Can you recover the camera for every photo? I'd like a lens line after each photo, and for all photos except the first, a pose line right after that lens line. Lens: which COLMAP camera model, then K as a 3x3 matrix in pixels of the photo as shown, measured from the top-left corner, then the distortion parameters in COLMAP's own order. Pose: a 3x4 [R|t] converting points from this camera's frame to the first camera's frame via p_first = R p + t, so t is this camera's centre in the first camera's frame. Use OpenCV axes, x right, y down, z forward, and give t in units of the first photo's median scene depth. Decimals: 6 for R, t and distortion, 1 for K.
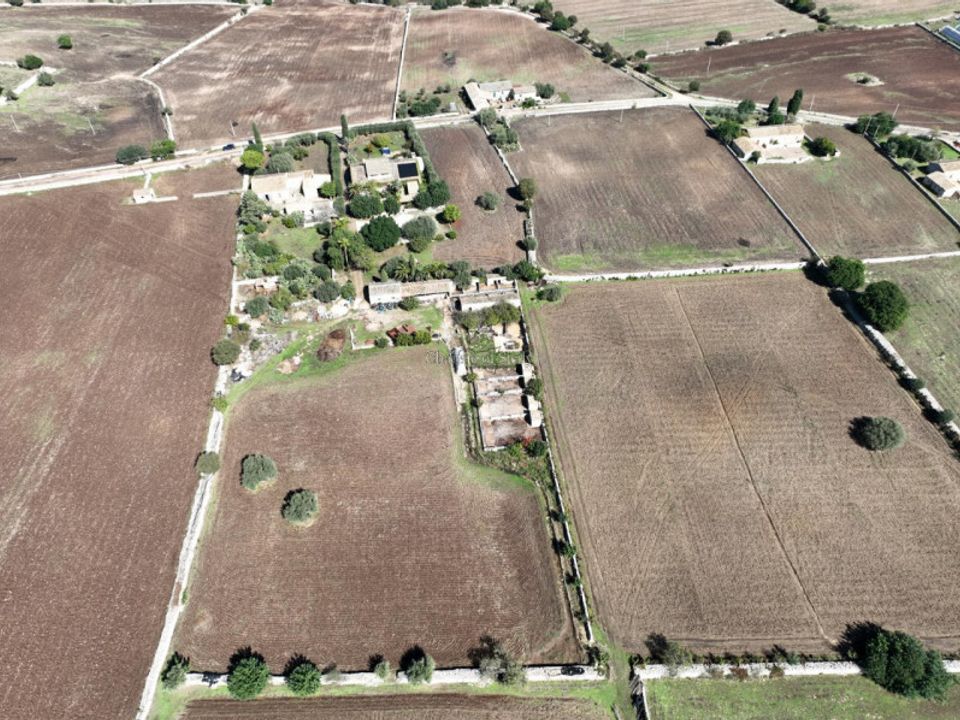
lens RADIAL K [[675.0, 0, 480.0], [0, 675.0, 360.0], [0, 0, 1]] dist [0.005648, 0.010473]
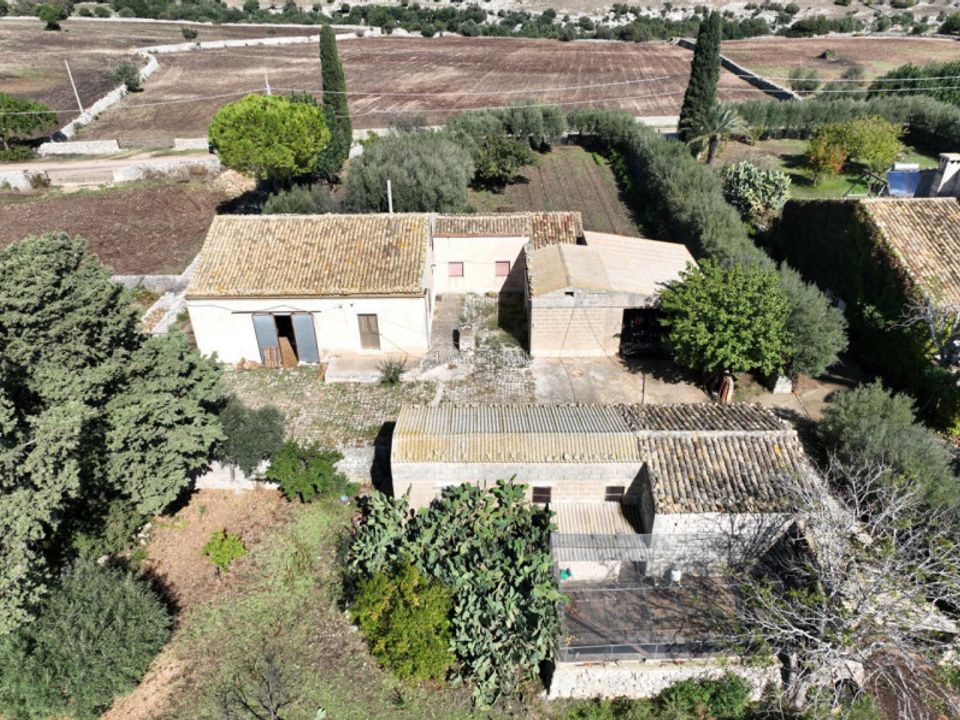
lens RADIAL K [[675.0, 0, 480.0], [0, 675.0, 360.0], [0, 0, 1]] dist [0.005648, 0.010473]
pose [[0.981805, 0.105944, -0.157589, -0.285829], [-0.138222, 0.967765, -0.210535, -0.240651], [0.130204, 0.228486, 0.964801, 0.990828]]
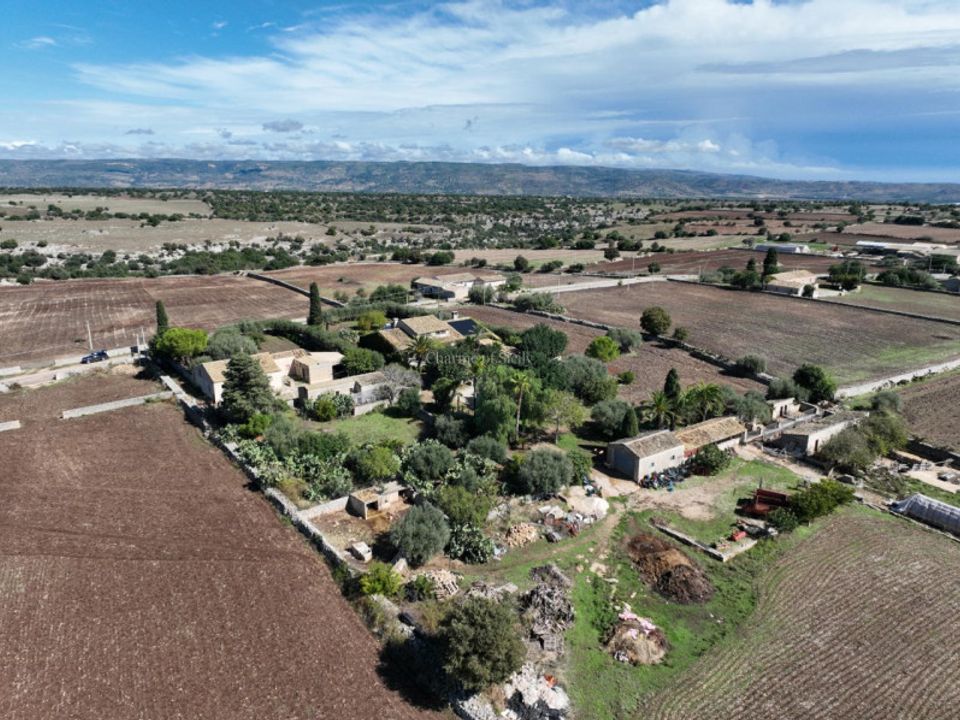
lens RADIAL K [[675.0, 0, 480.0], [0, 675.0, 360.0], [0, 0, 1]] dist [0.005648, 0.010473]
pose [[0.889022, -0.105637, 0.445512, -0.434736], [0.309168, 0.856199, -0.413930, 0.003657], [-0.337721, 0.505731, 0.793840, 0.607812]]
